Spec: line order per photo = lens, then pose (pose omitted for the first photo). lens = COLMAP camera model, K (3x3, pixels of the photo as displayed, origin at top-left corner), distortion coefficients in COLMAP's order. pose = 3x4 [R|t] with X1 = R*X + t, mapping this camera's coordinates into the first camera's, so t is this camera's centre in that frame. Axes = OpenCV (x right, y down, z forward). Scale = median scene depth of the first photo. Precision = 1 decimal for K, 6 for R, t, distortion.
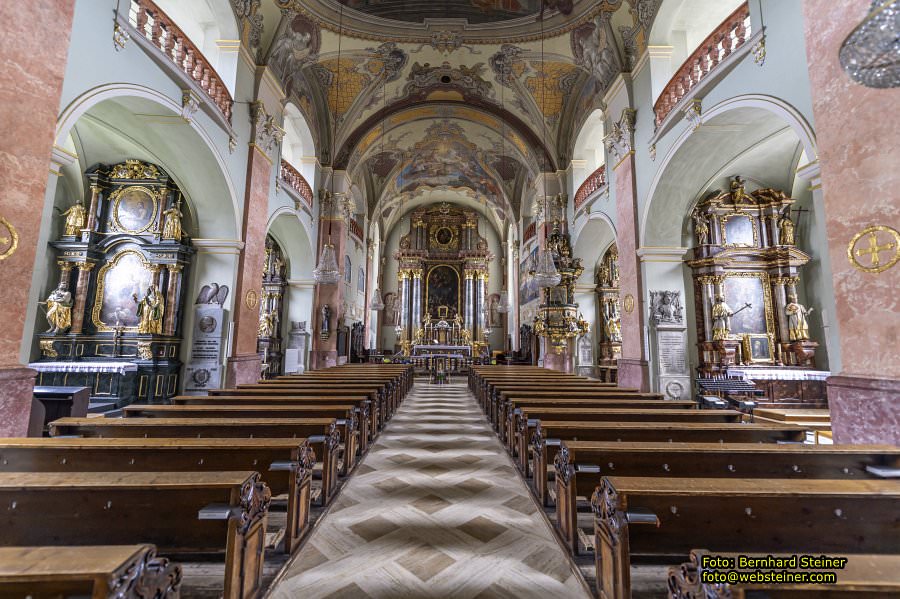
lens RADIAL K [[352.0, 0, 450.7], [0, 352.0, 300.7], [0, 0, 1]] dist [0.021337, -0.006706]
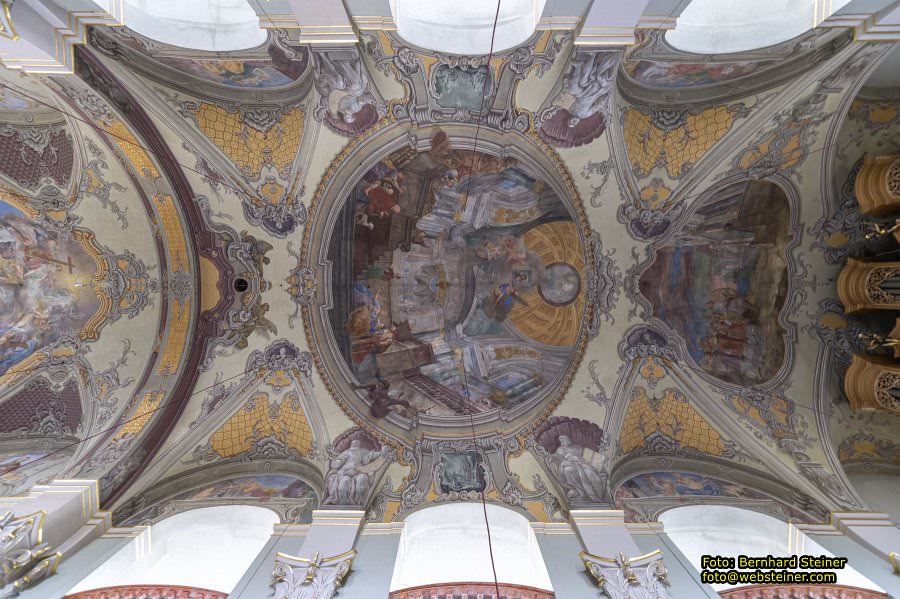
lens RADIAL K [[352.0, 0, 450.7], [0, 352.0, 300.7], [0, 0, 1]] dist [0.021337, -0.006706]
pose [[0.021176, 0.998061, 0.058538, -0.011579], [-0.133445, 0.060849, -0.989186, 0.035609], [-0.990830, 0.013136, 0.134475, 0.338095]]
